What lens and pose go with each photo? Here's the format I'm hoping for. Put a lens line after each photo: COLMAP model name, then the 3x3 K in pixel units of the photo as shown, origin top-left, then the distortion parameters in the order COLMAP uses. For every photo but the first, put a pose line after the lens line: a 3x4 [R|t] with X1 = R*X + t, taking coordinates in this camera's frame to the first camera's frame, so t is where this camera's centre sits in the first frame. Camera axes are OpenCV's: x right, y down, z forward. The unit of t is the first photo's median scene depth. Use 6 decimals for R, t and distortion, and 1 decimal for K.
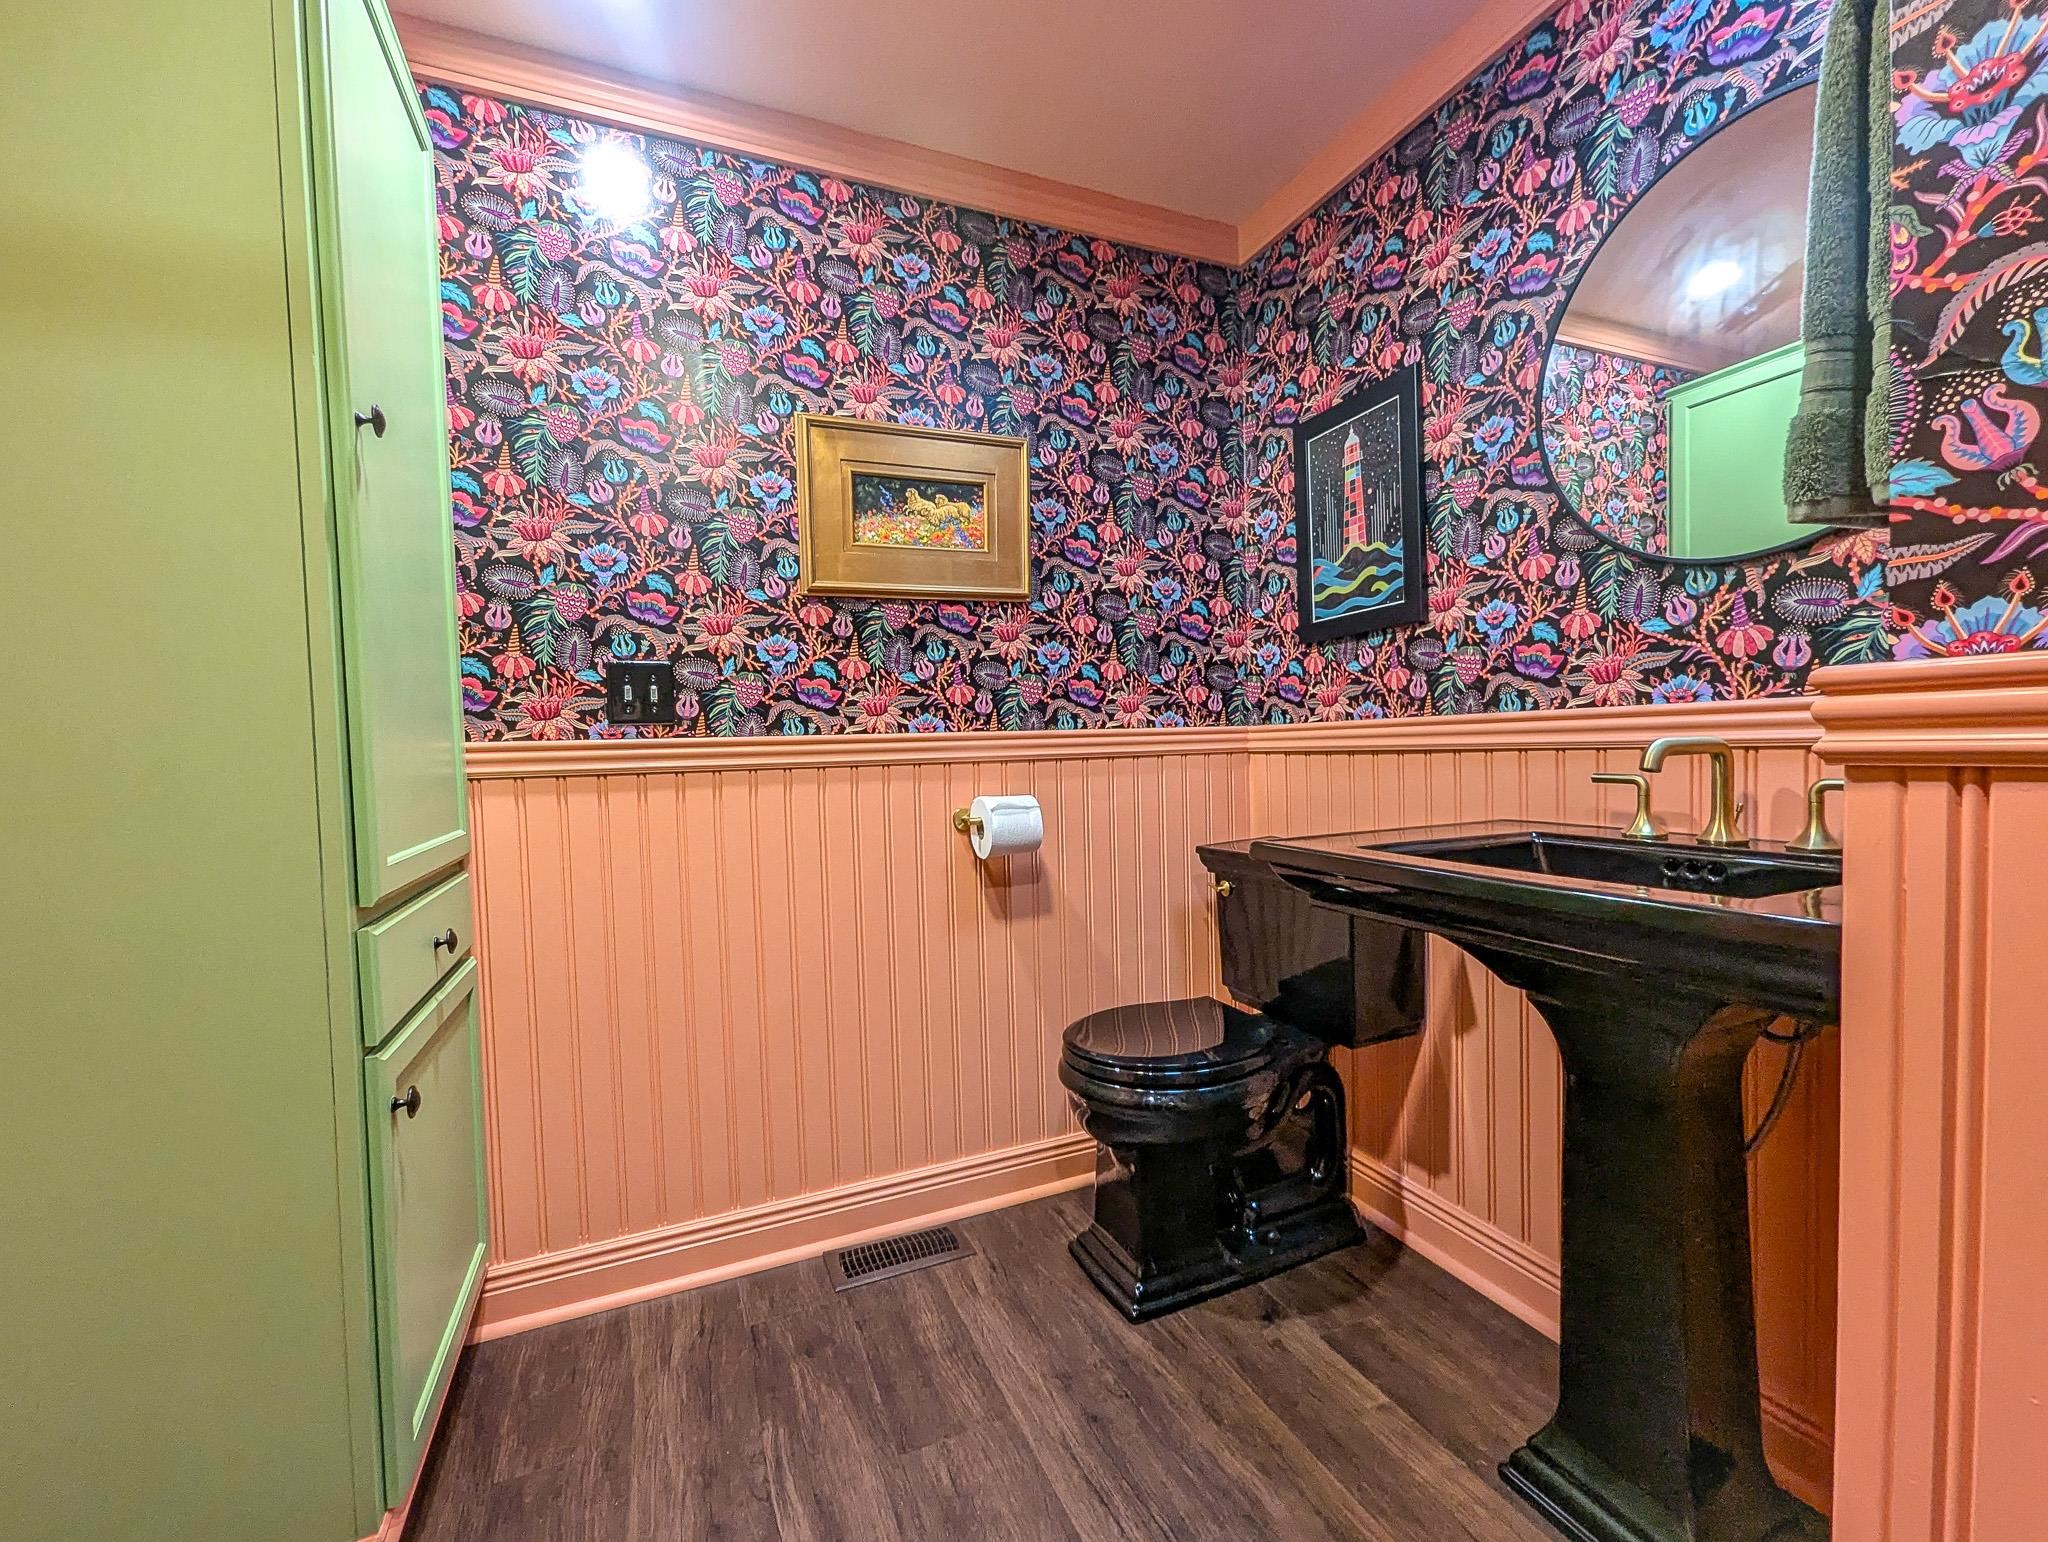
lens RADIAL K [[851.5, 0, 1017.2], [0, 851.5, 777.5], [0, 0, 1]] dist [-0.001079, -0.000115]
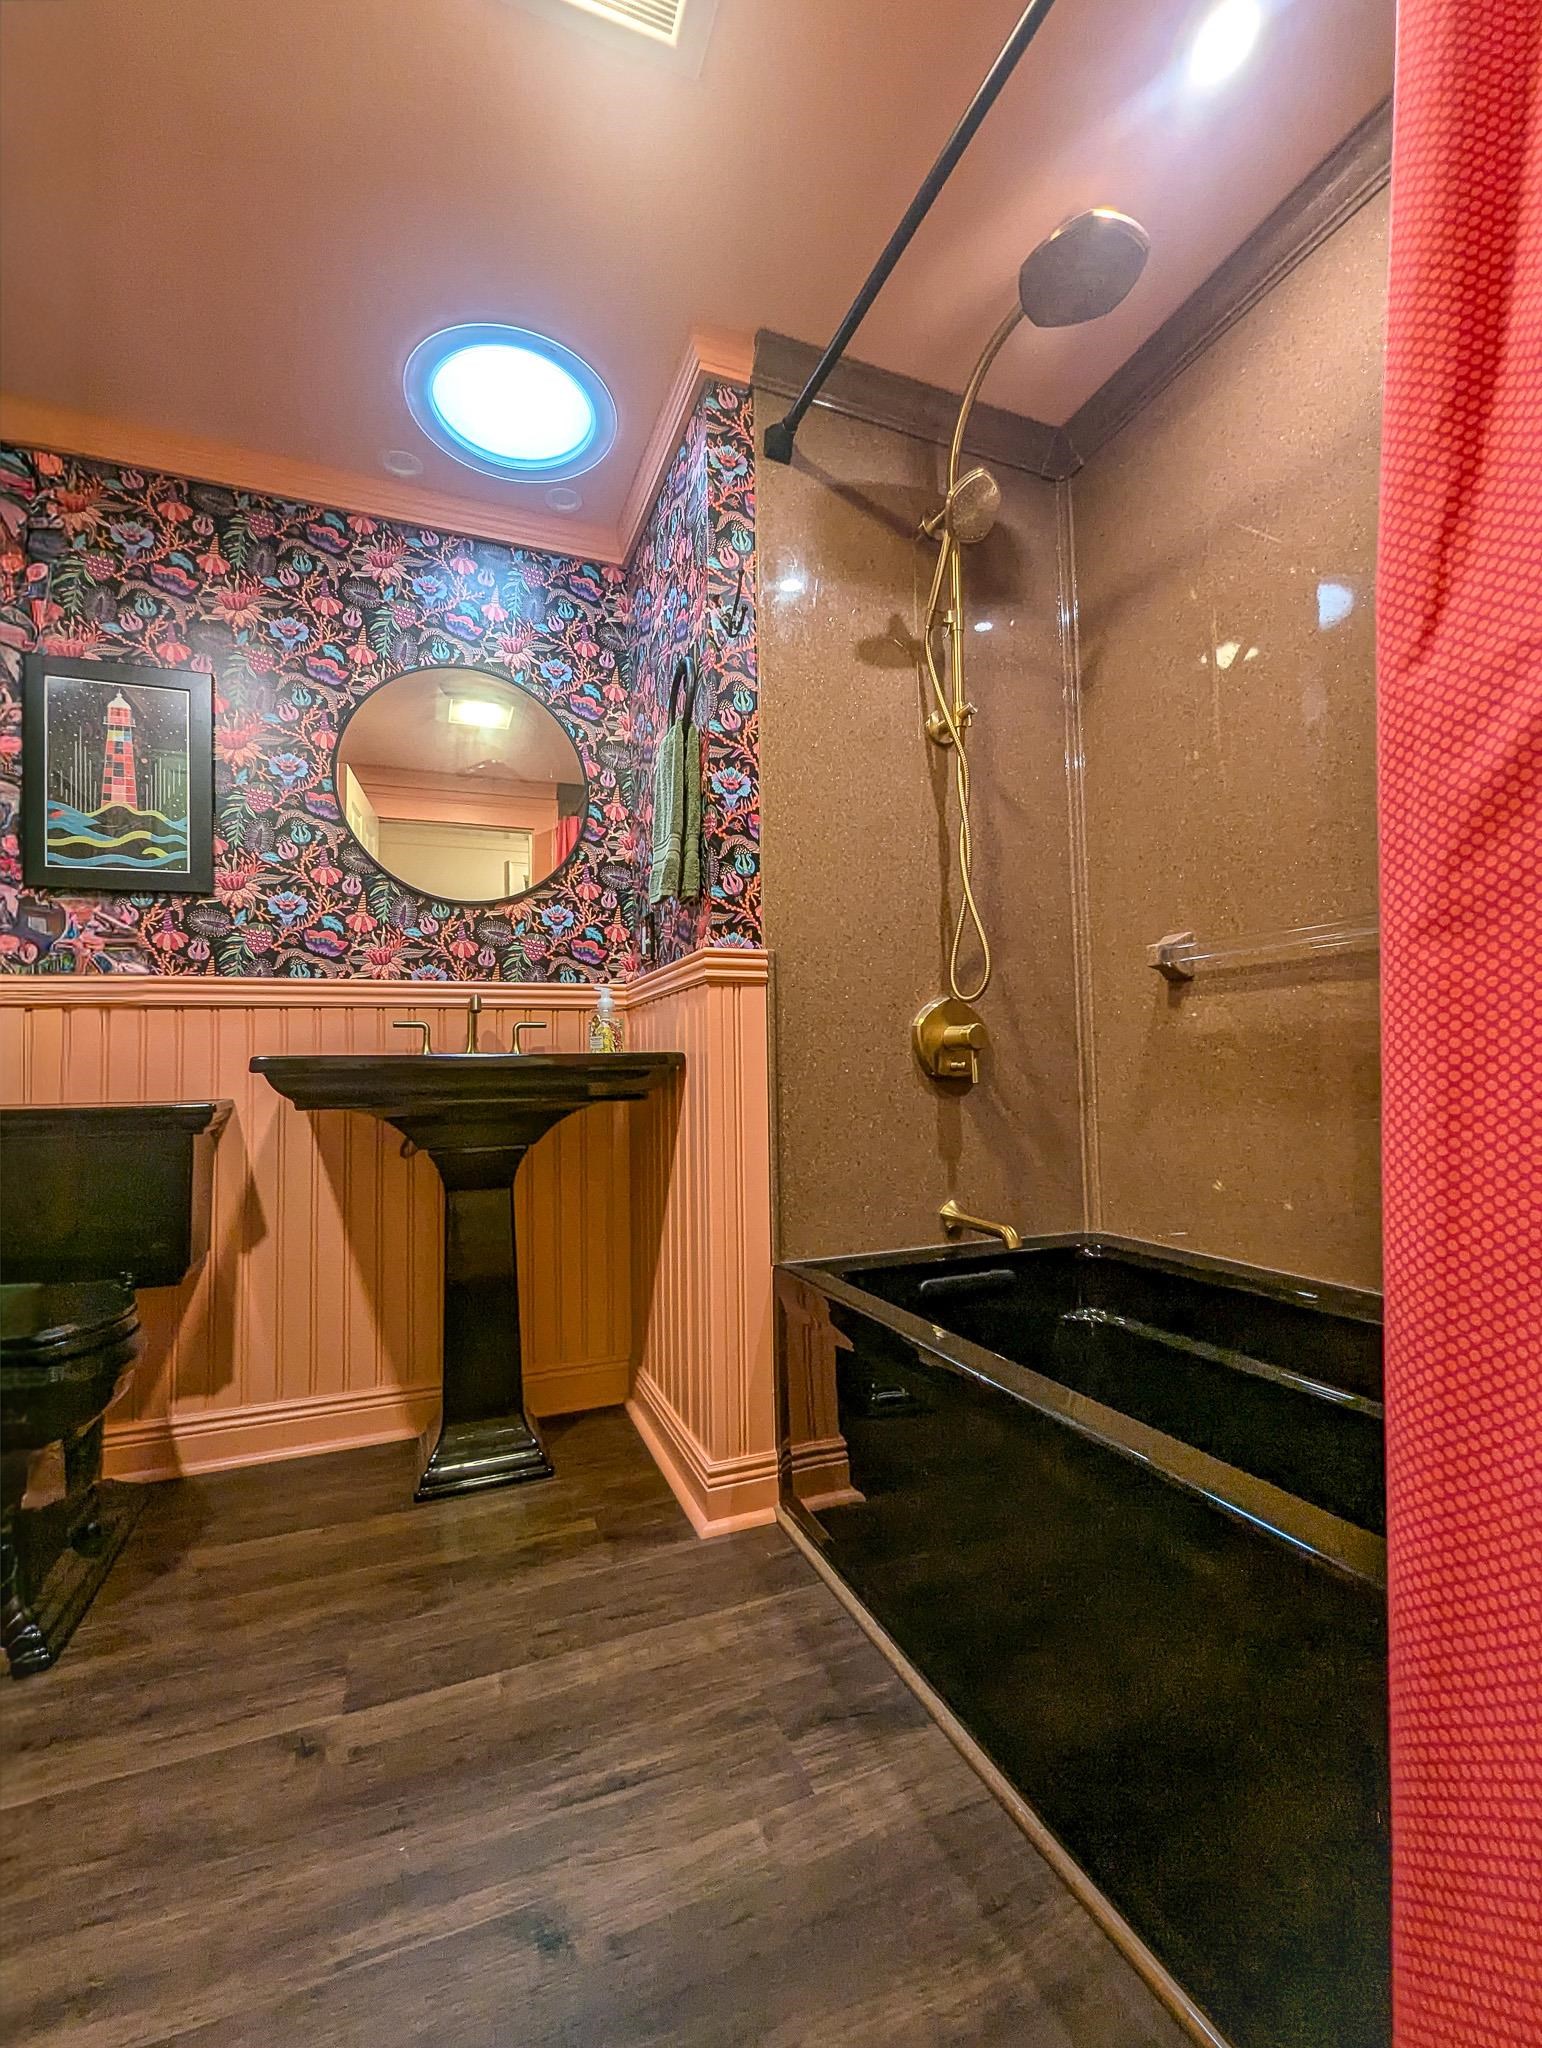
lens RADIAL K [[851.5, 0, 761.8], [0, 851.5, 1029.3], [0, 0, 1]] dist [-0.001079, -0.000115]
pose [[0.017088, 0.075925, 0.996967, -0.651604], [0.056373, 0.995453, -0.076776, 0.129824], [-0.998264, 0.057514, 0.012730, 0.262037]]
